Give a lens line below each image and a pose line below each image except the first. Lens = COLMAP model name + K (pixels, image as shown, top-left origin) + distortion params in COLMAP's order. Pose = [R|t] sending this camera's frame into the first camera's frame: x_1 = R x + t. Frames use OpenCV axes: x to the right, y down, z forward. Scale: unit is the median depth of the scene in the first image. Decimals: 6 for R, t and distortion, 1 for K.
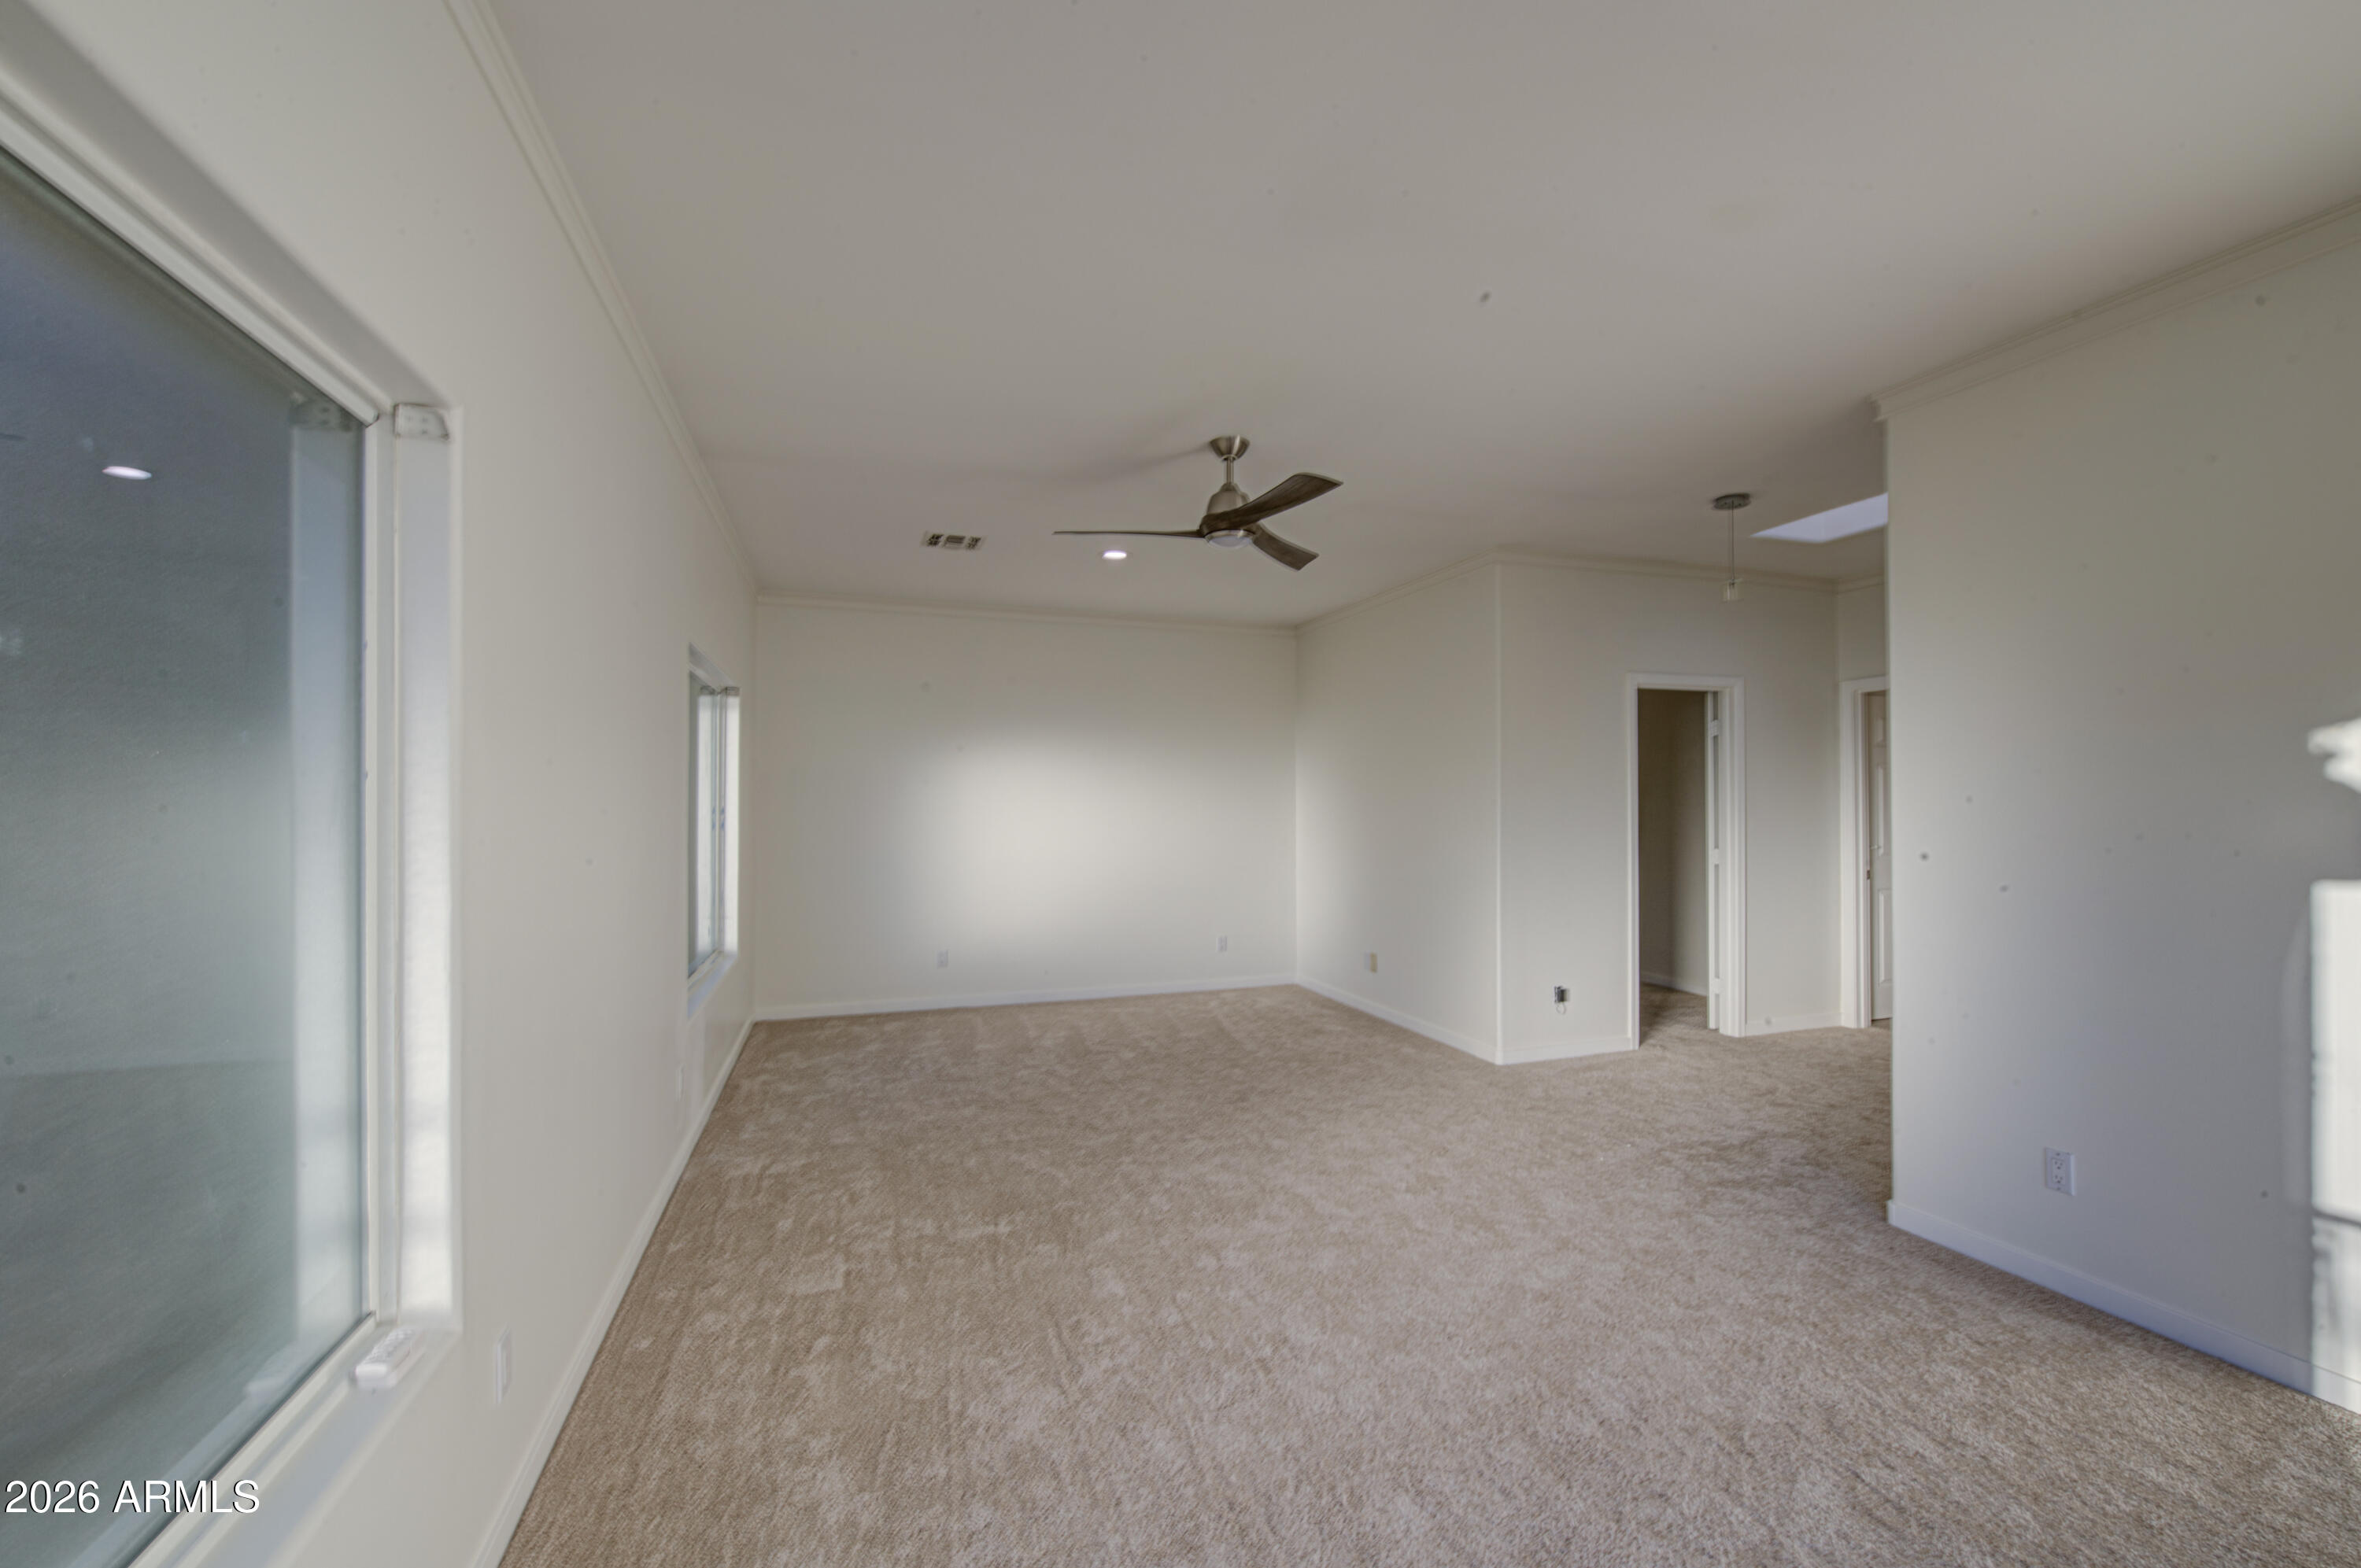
lens RADIAL K [[977.3, 0, 1179.7], [0, 977.3, 806.7], [0, 0, 1]] dist [0.002055, -0.002481]
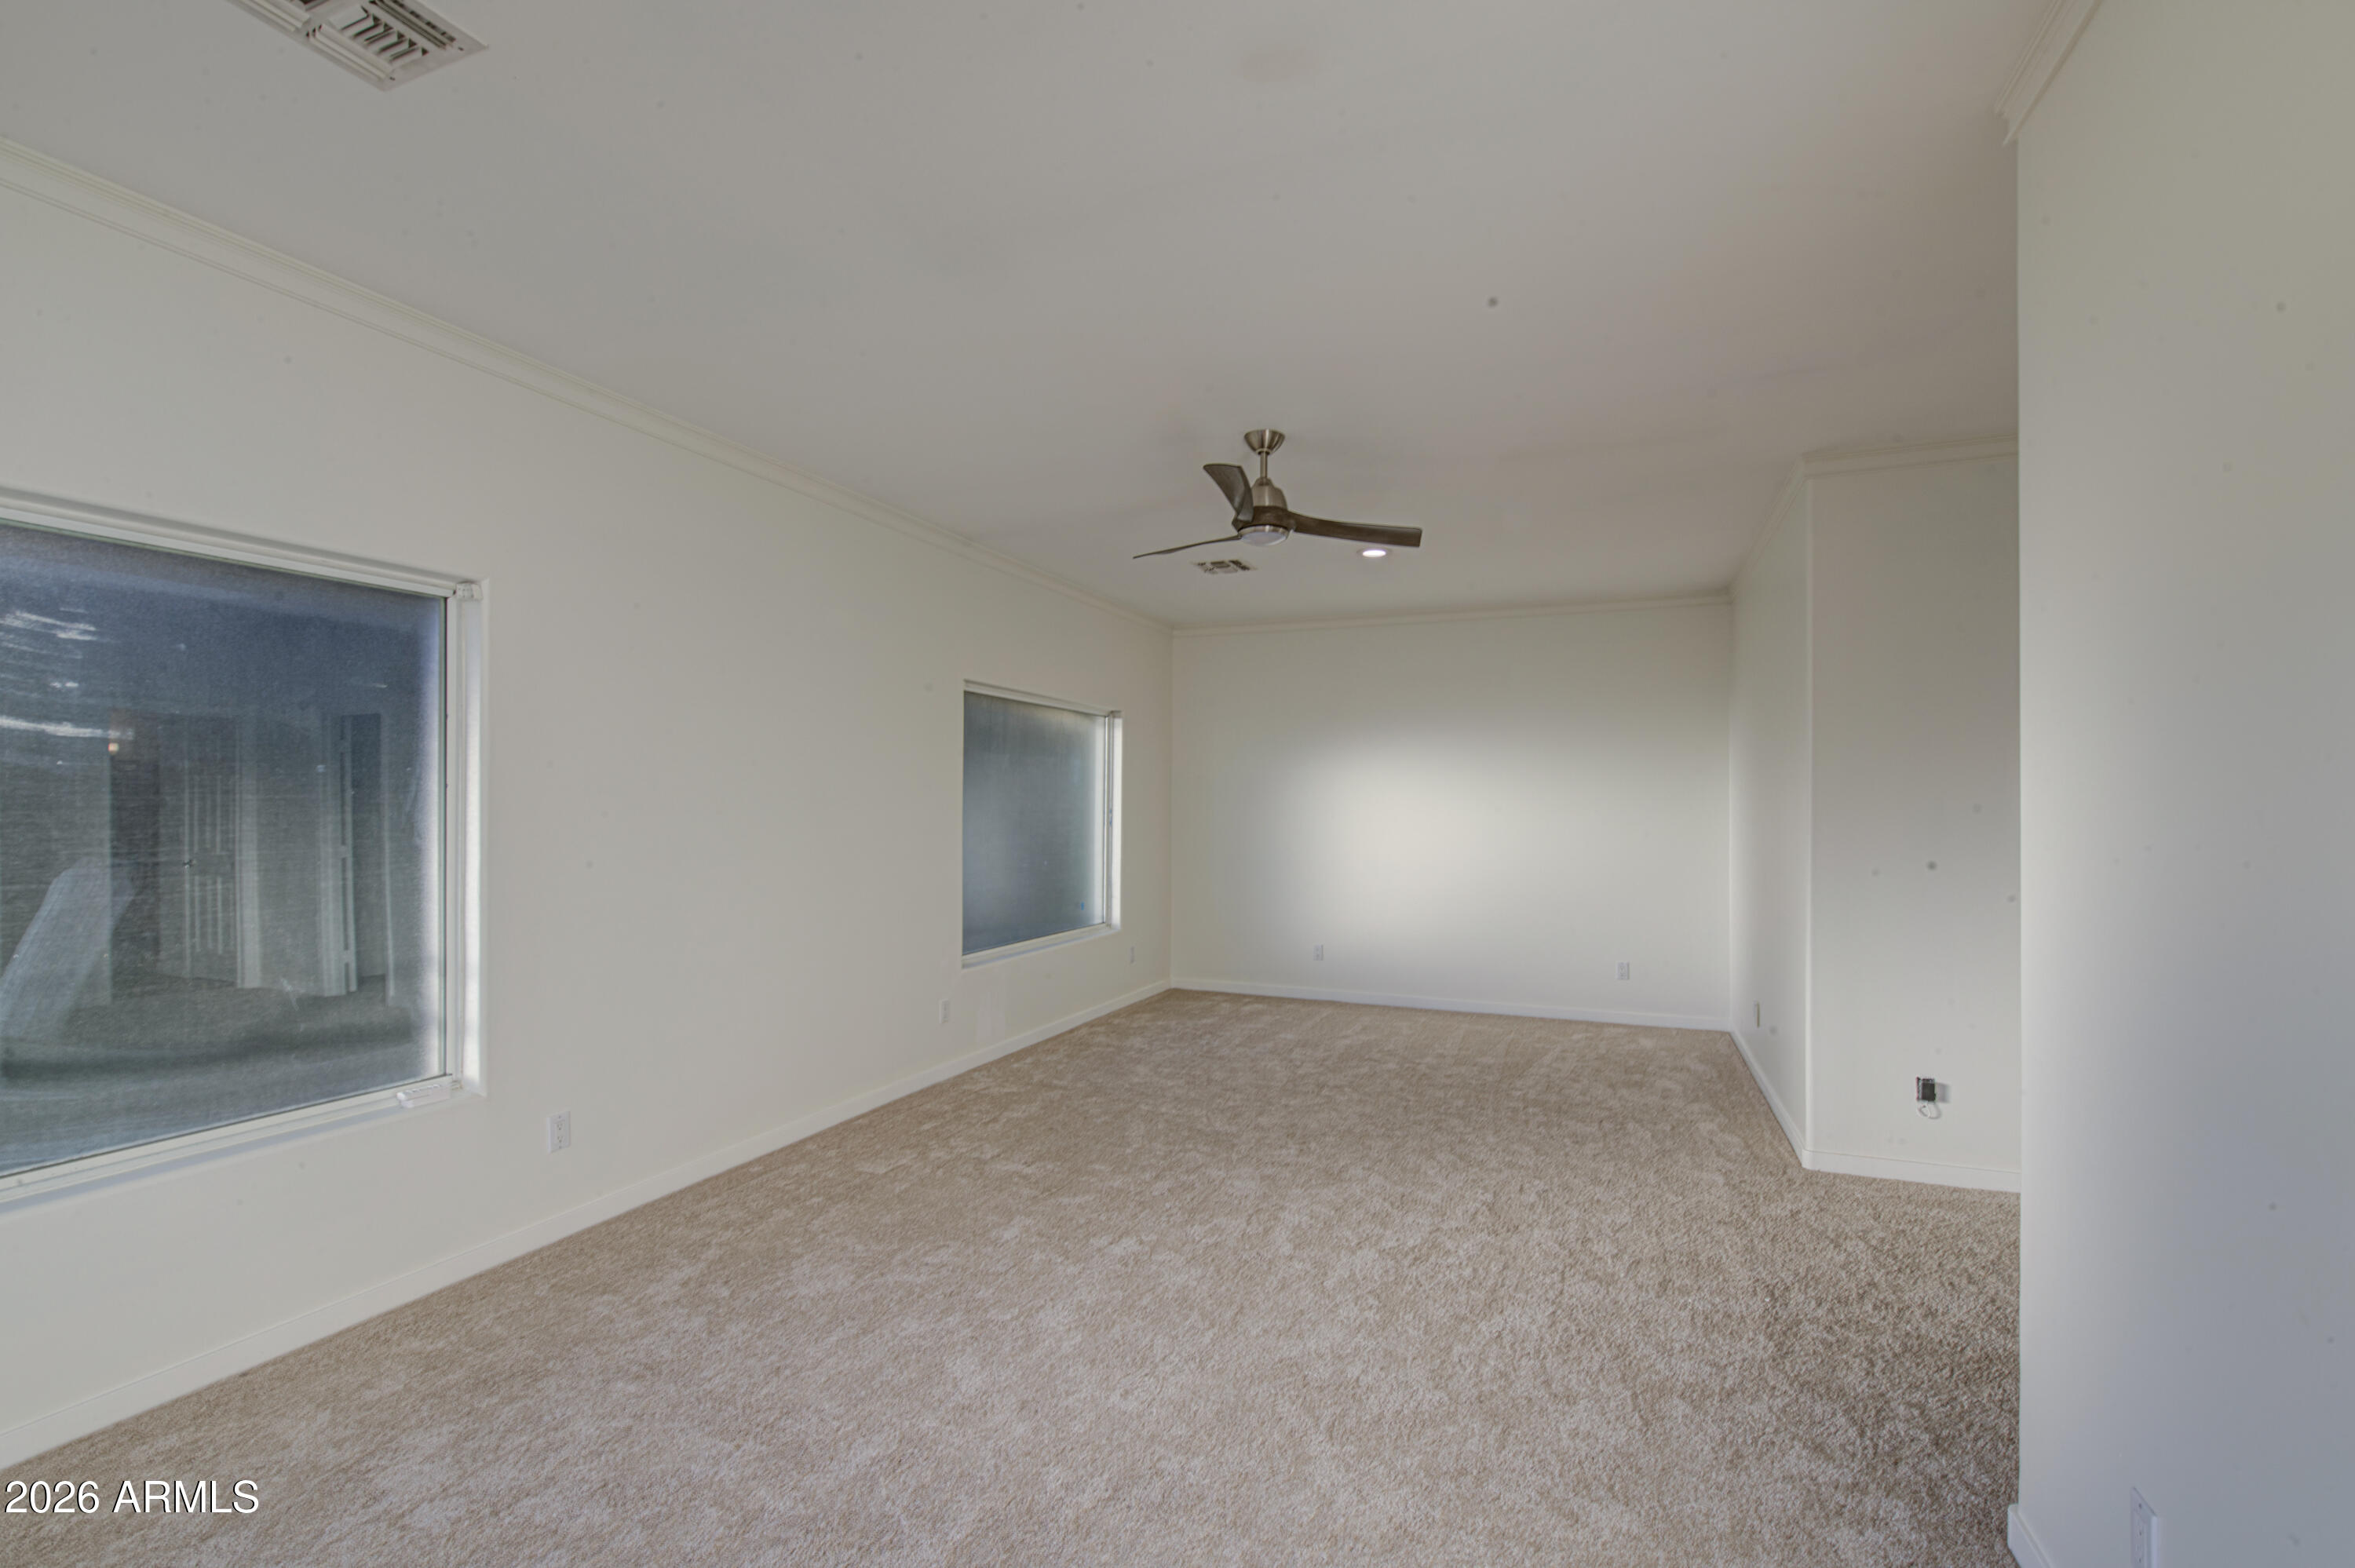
lens RADIAL K [[965.0, 0, 1192.9], [0, 965.0, 809.0], [0, 0, 1]] dist [0.004521, 0.000410]
pose [[0.761287, 0.007506, -0.648372, 0.569796], [-0.008383, 0.999963, 0.001734, -0.000579], [0.648361, 0.004115, 0.761322, 0.201524]]
